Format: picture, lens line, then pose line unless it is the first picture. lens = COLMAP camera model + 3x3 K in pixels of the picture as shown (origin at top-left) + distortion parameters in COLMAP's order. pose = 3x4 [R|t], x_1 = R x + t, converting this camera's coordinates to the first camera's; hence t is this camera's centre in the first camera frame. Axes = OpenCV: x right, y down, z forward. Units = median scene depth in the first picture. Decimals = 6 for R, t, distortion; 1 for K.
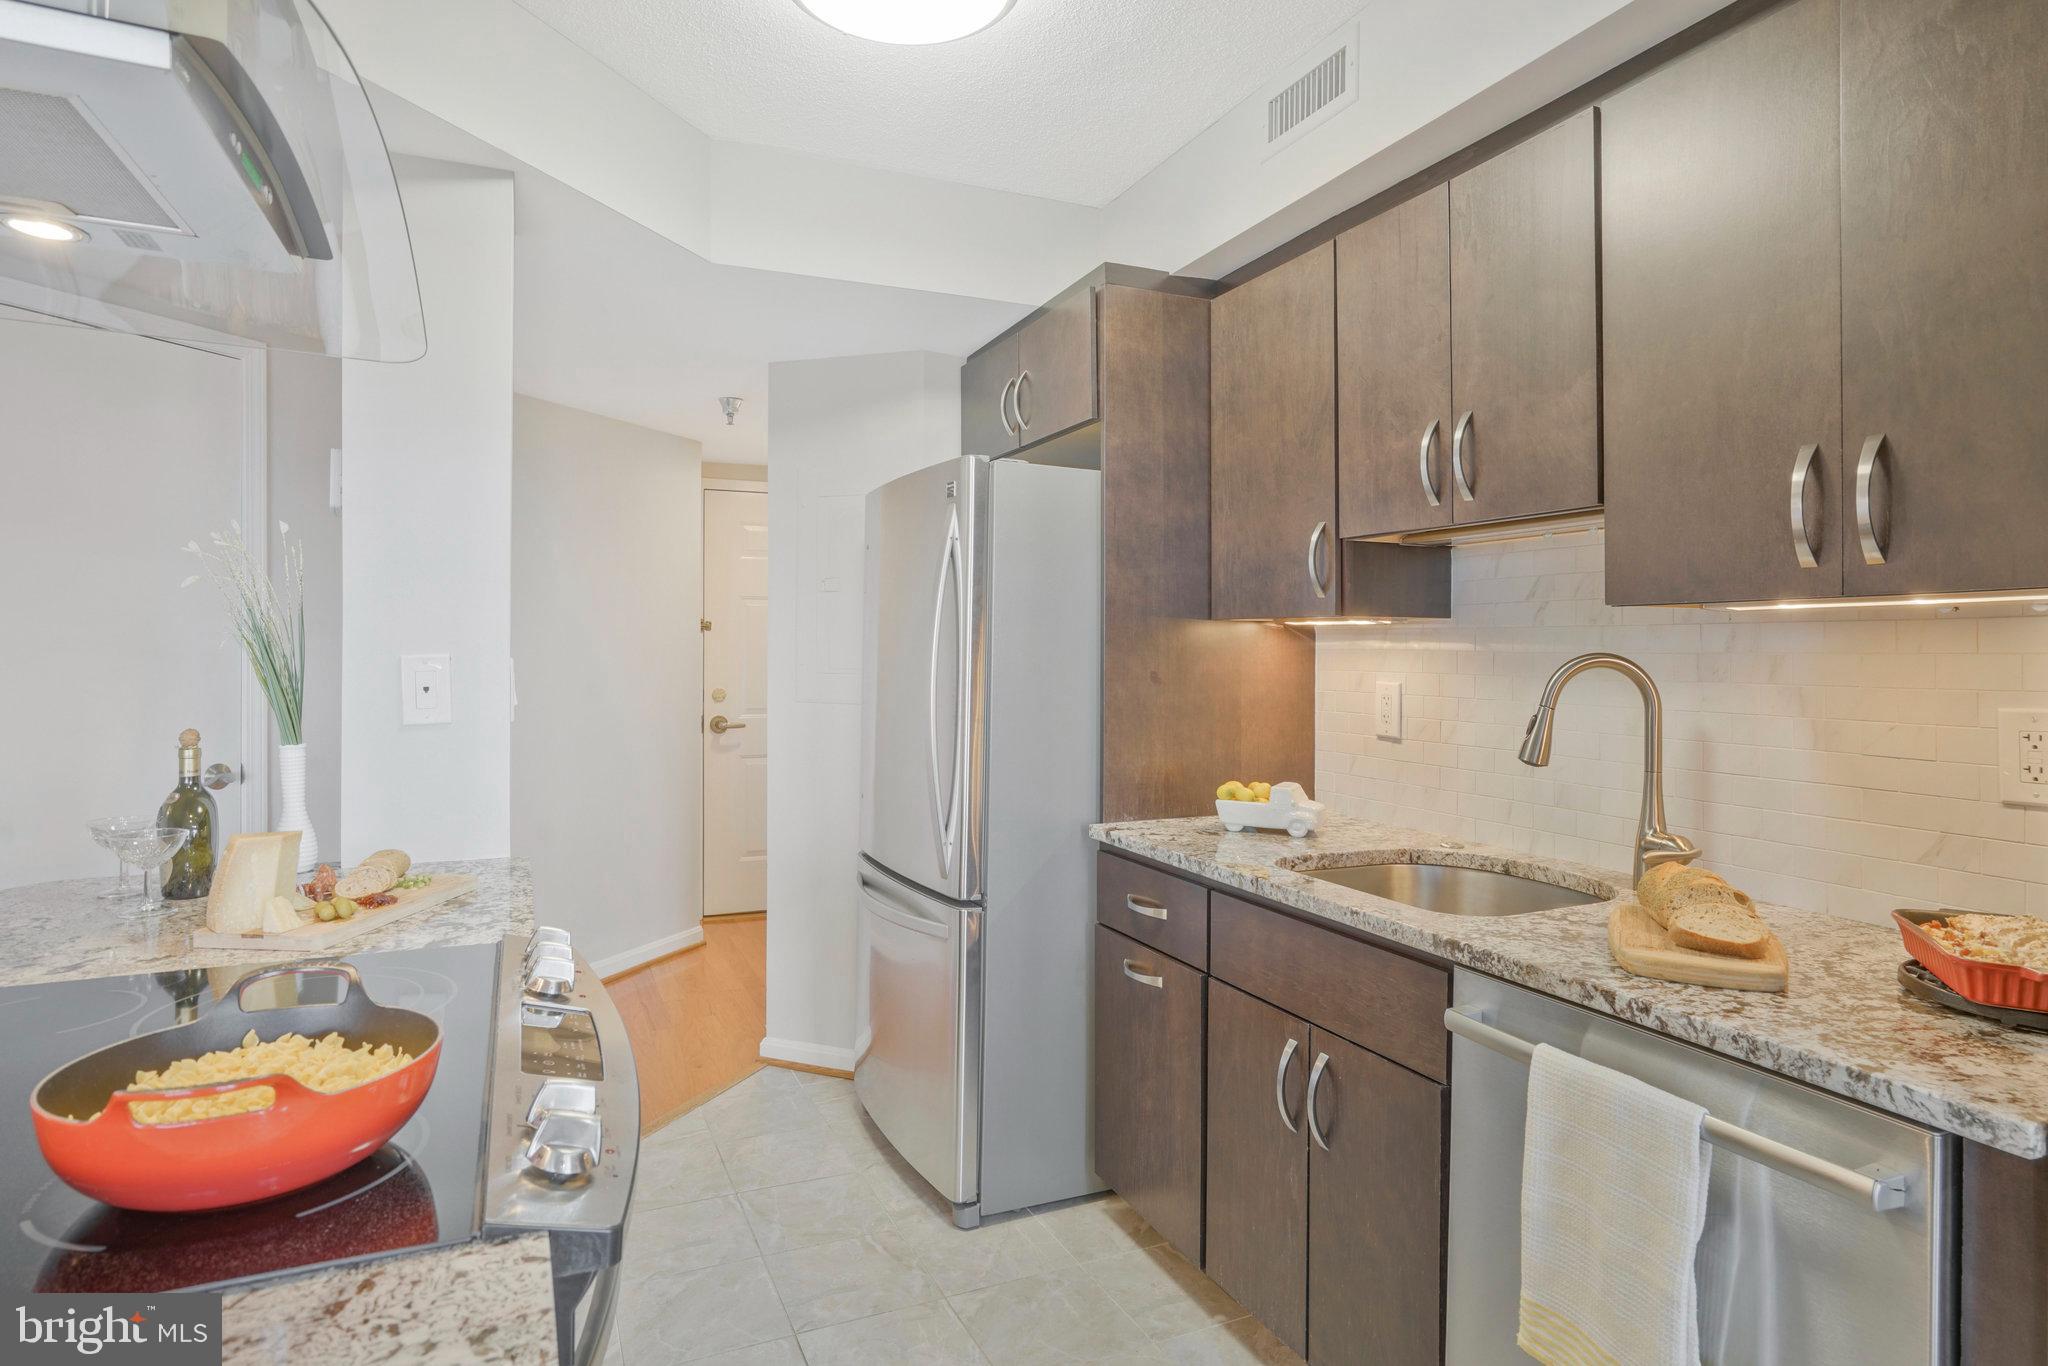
lens RADIAL K [[1108.5, 0, 1057.5], [0, 1108.5, 638.7], [0, 0, 1]] dist [-0.017243, 0.007710]
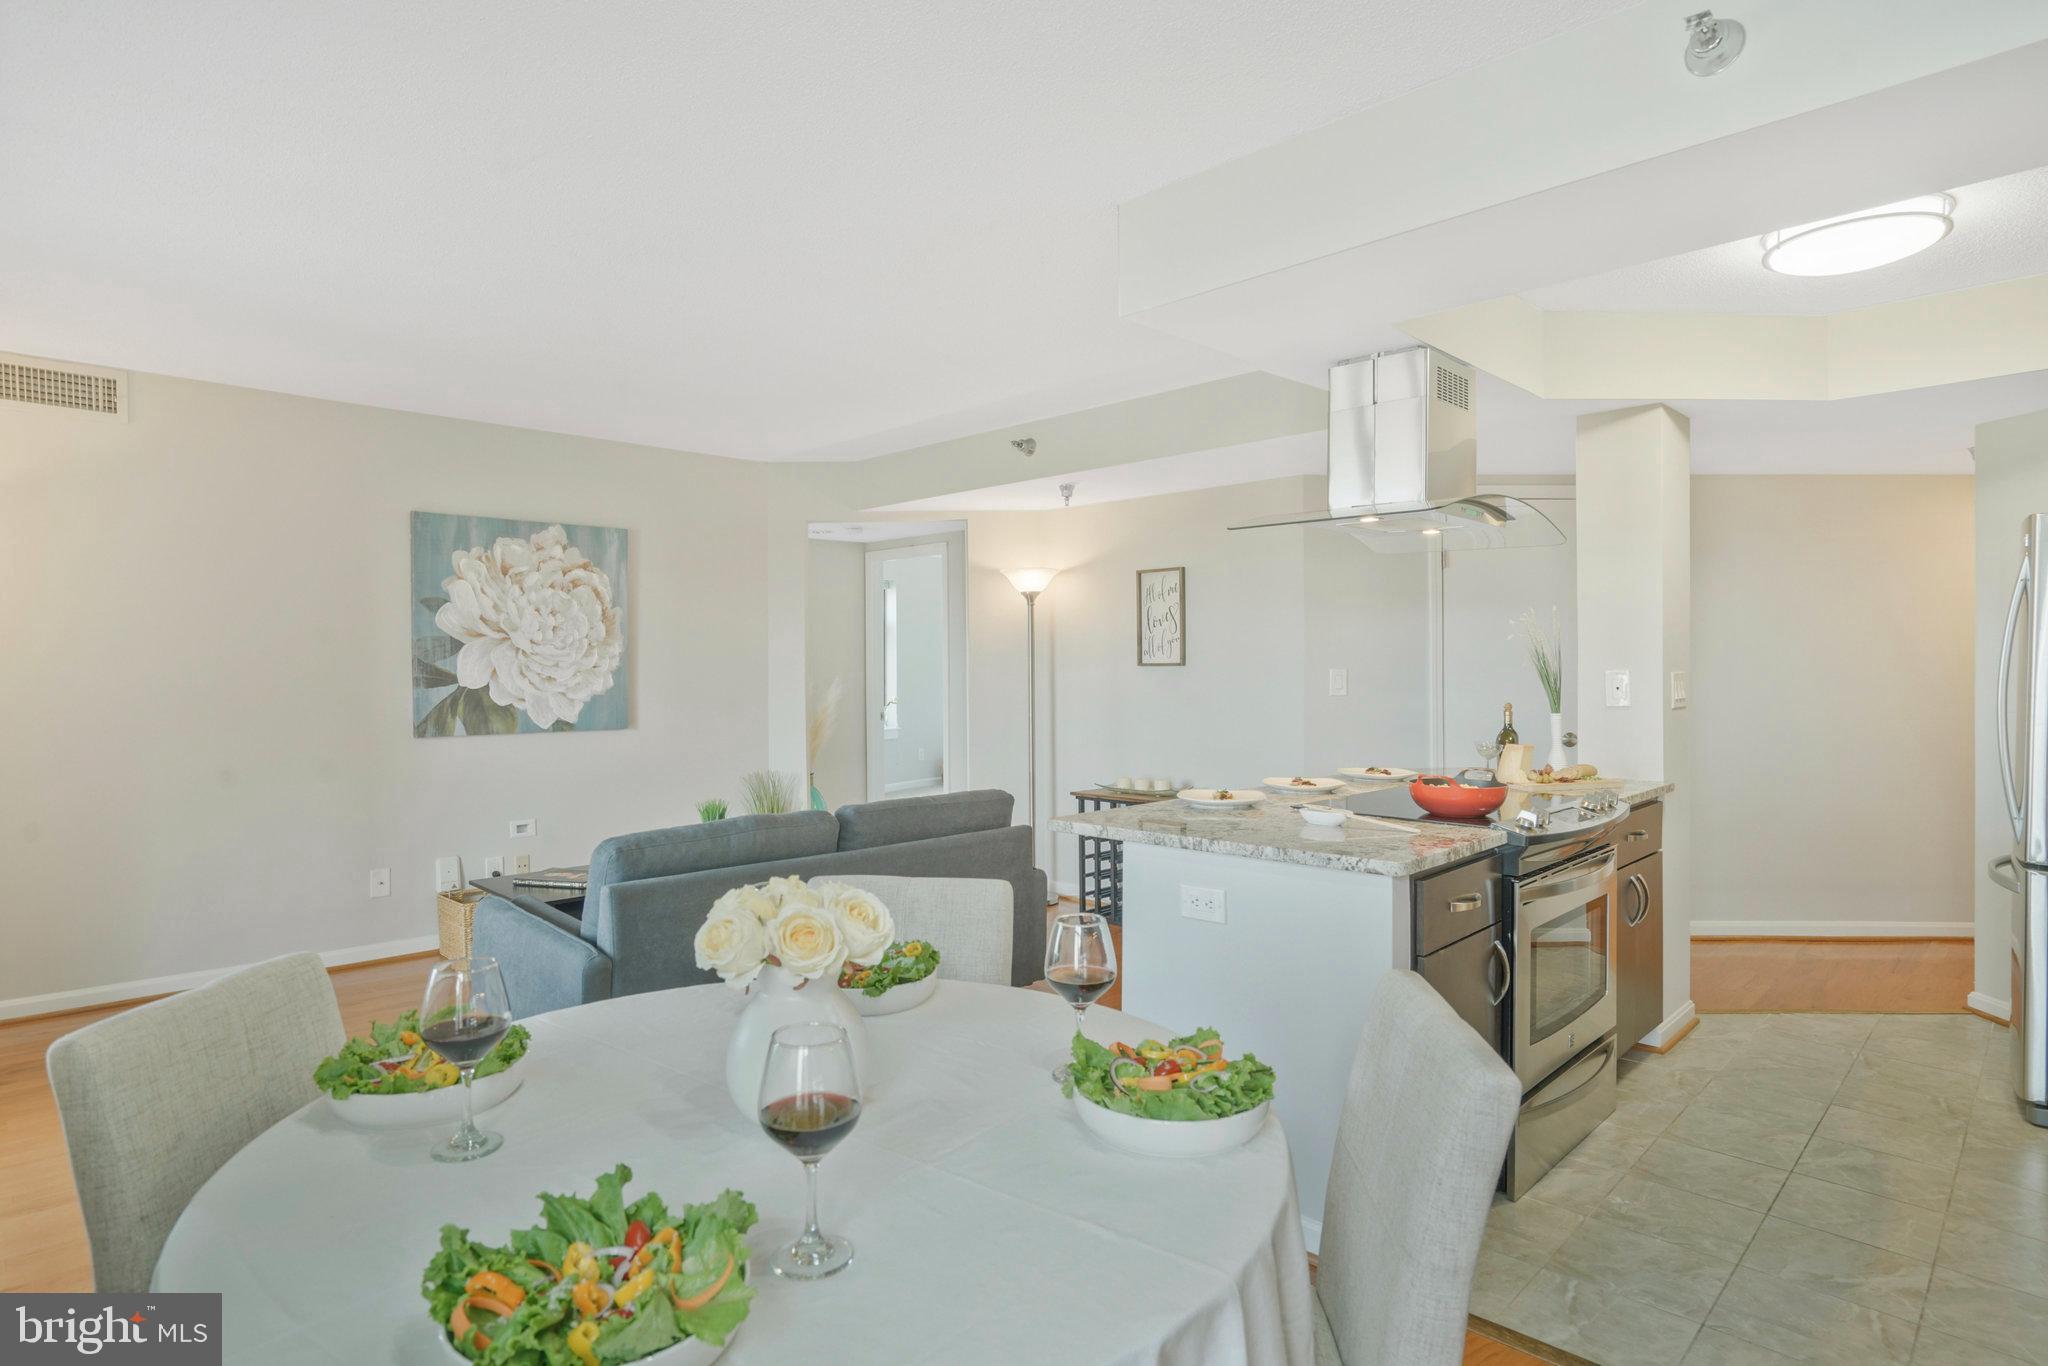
lens RADIAL K [[1108.5, 0, 1006.4], [0, 1108.5, 685.5], [0, 0, 1]] dist [-0.017243, 0.007710]
pose [[0.327830, 0.011352, -0.944668, 0.888617], [0.016724, 0.999701, 0.017816, -0.008113], [0.944589, -0.021639, 0.327543, -0.623988]]
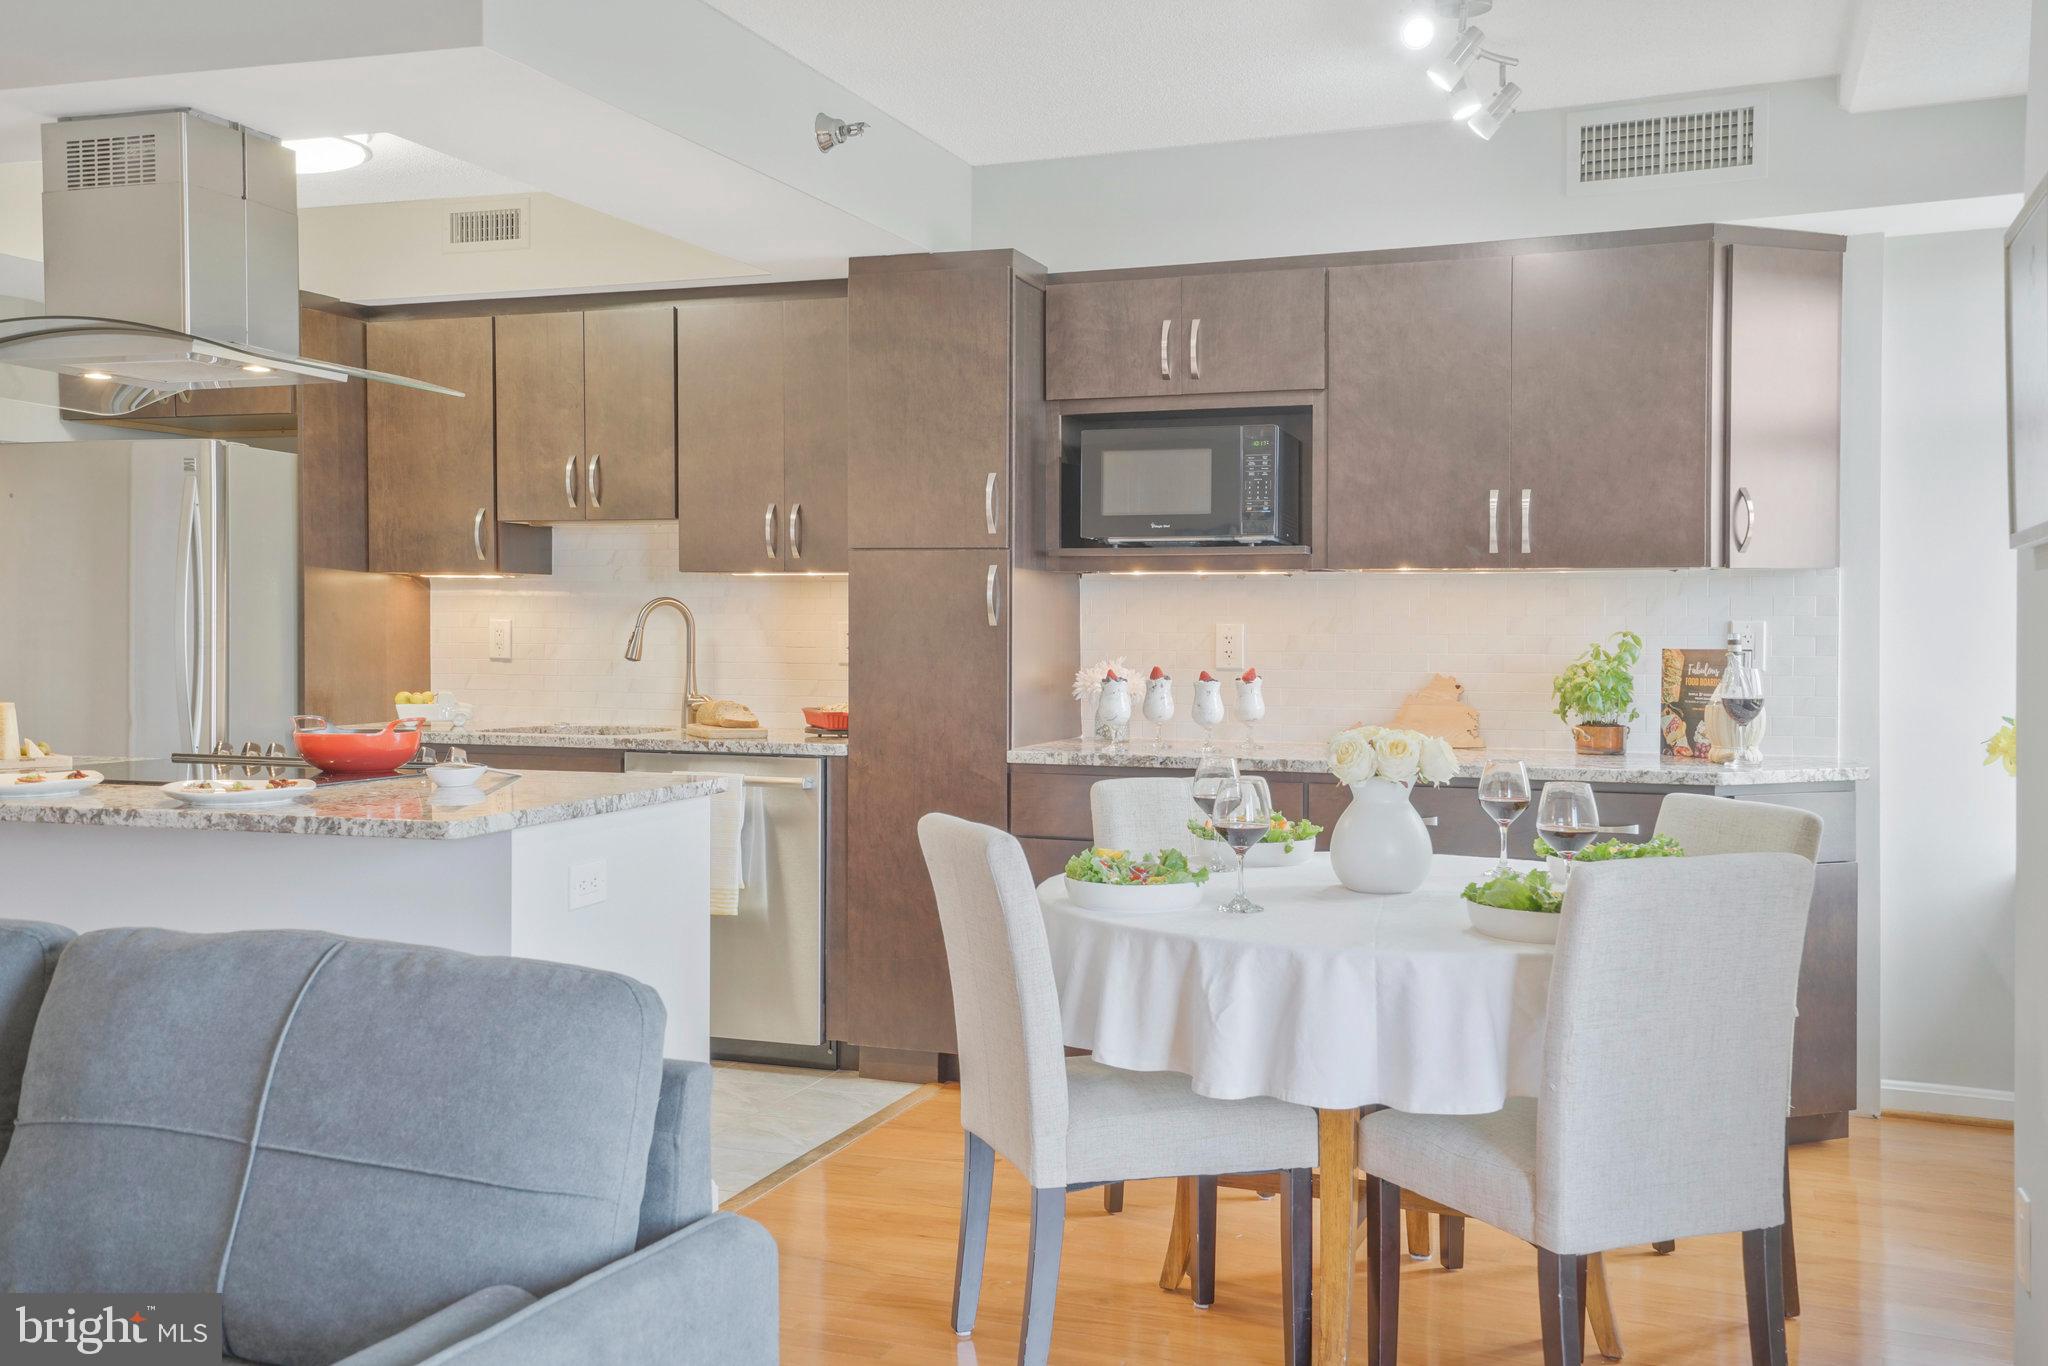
lens RADIAL K [[2031.0, 0, 1012.9], [0, 2031.0, 689.1], [0, 0, 1]] dist [0.028097, 0.000000]
pose [[0.702831, -0.026011, 0.710882, -1.315879], [-0.006288, 0.999065, 0.042772, 0.015942], [-0.711330, -0.034532, 0.702010, -1.550433]]
